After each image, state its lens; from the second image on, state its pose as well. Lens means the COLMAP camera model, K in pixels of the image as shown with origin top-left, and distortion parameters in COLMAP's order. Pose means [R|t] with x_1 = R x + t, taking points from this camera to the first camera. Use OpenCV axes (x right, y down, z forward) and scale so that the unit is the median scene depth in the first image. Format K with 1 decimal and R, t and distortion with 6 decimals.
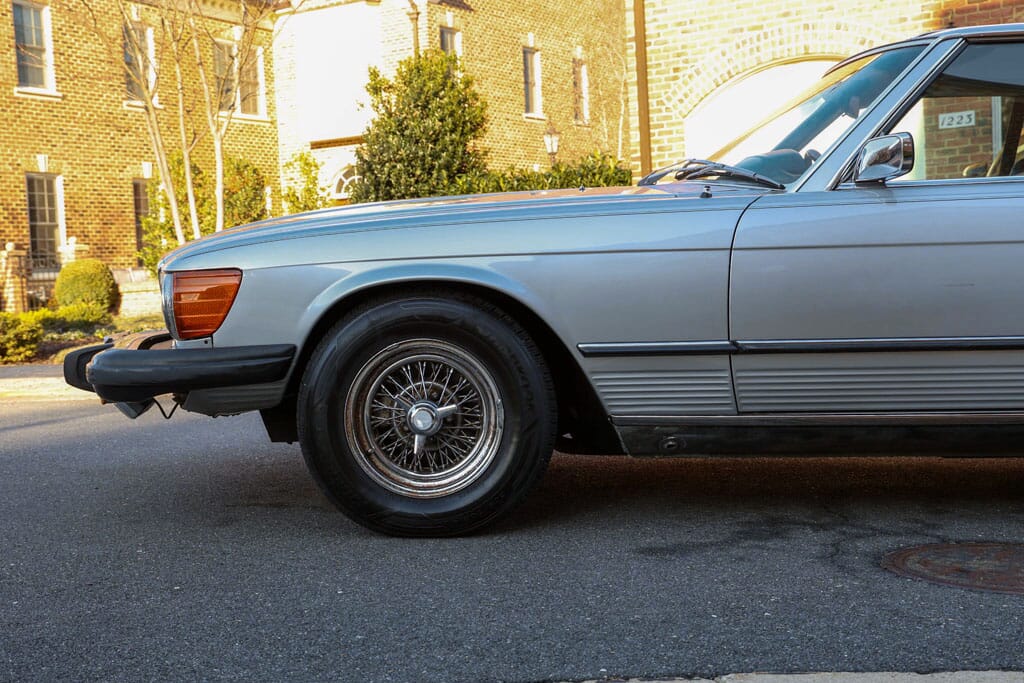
lens RADIAL K [[1325.9, 0, 433.3], [0, 1325.9, 341.5], [0, 0, 1]] dist [0.065341, 0.071225]
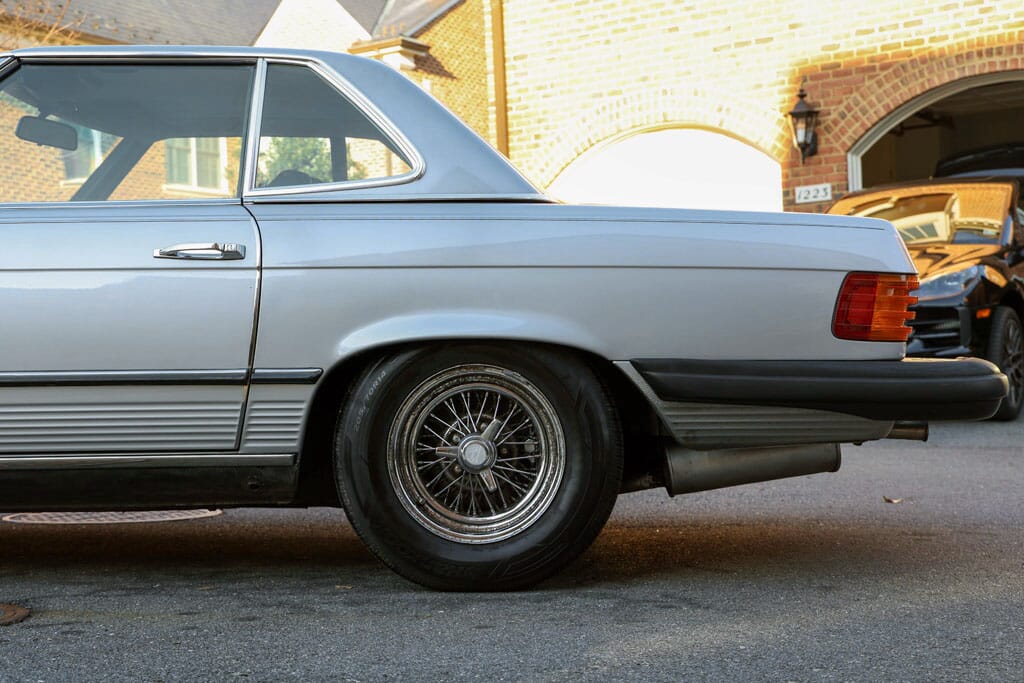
lens RADIAL K [[1468.9, 0, 512.0], [0, 1468.9, 341.5], [0, 0, 1]] dist [0.114146, 0.010312]
pose [[0.999952, 0.009542, -0.002346, 0.173040], [-0.009684, 0.997456, -0.070627, 0.009391], [0.001666, 0.070646, 0.997500, -0.004266]]
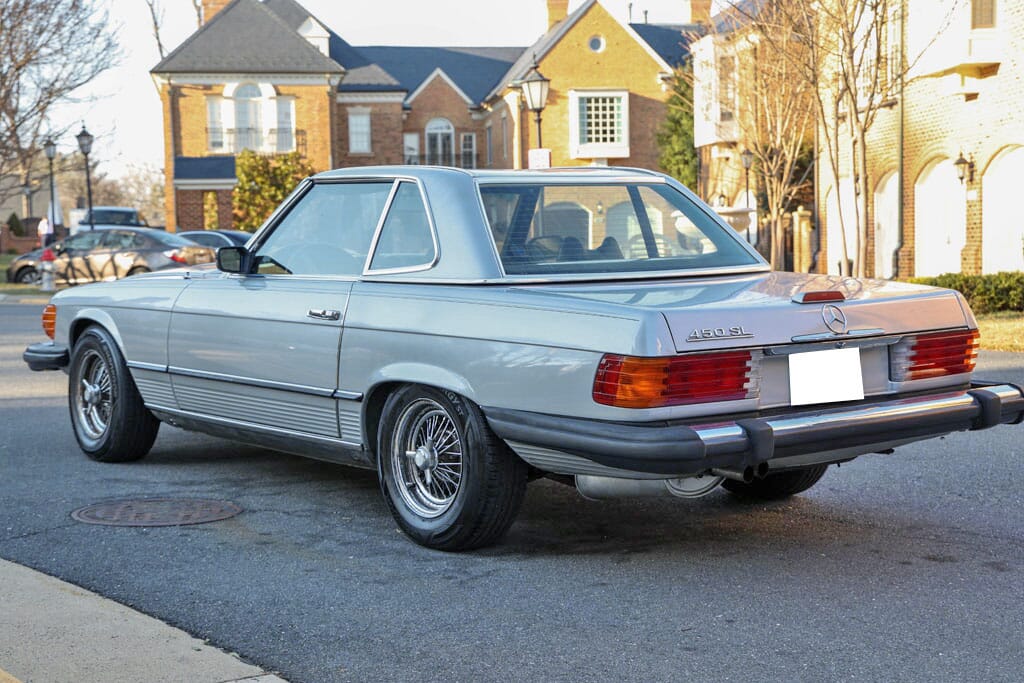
lens RADIAL K [[1577.2, 0, 512.0], [0, 1577.2, 341.5], [0, 0, 1]] dist [0.006083, 0.012437]
pose [[0.646504, 0.070360, -0.759659, 0.444846], [-0.038879, 0.997483, 0.059299, -0.036855], [0.761919, -0.008802, 0.647613, 0.003699]]
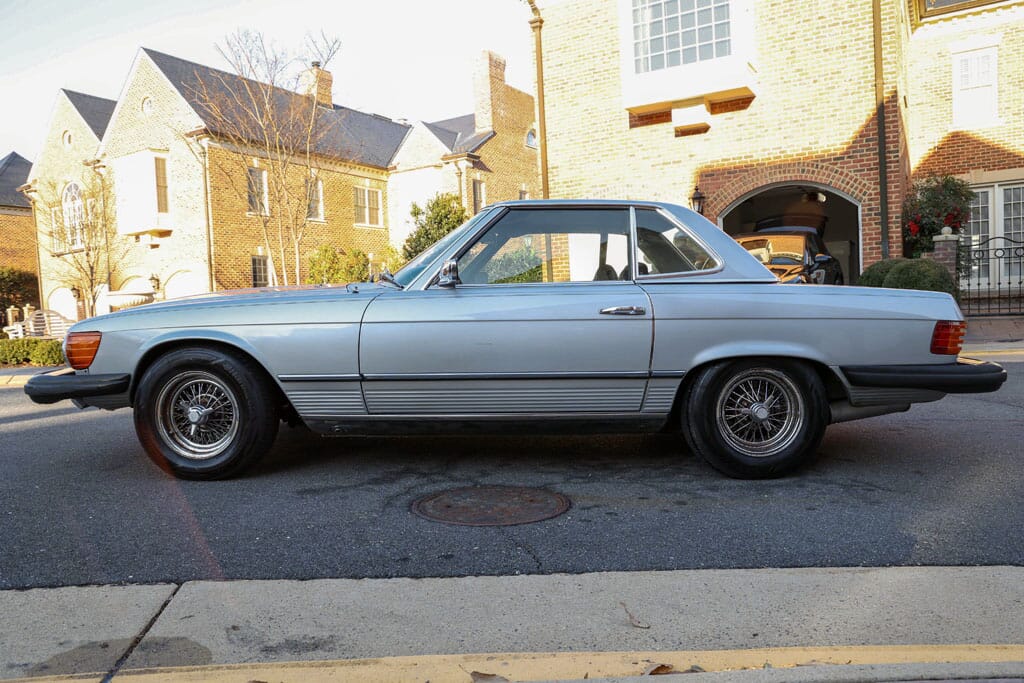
lens RADIAL K [[695.5, 0, 512.0], [0, 695.5, 341.5], [0, 0, 1]] dist [-0.090248, 0.001273]
pose [[0.999712, 0.005967, 0.023248, 0.088846], [-0.005956, 0.999982, -0.000542, -0.009841], [-0.023251, 0.000403, 0.999730, 0.013885]]
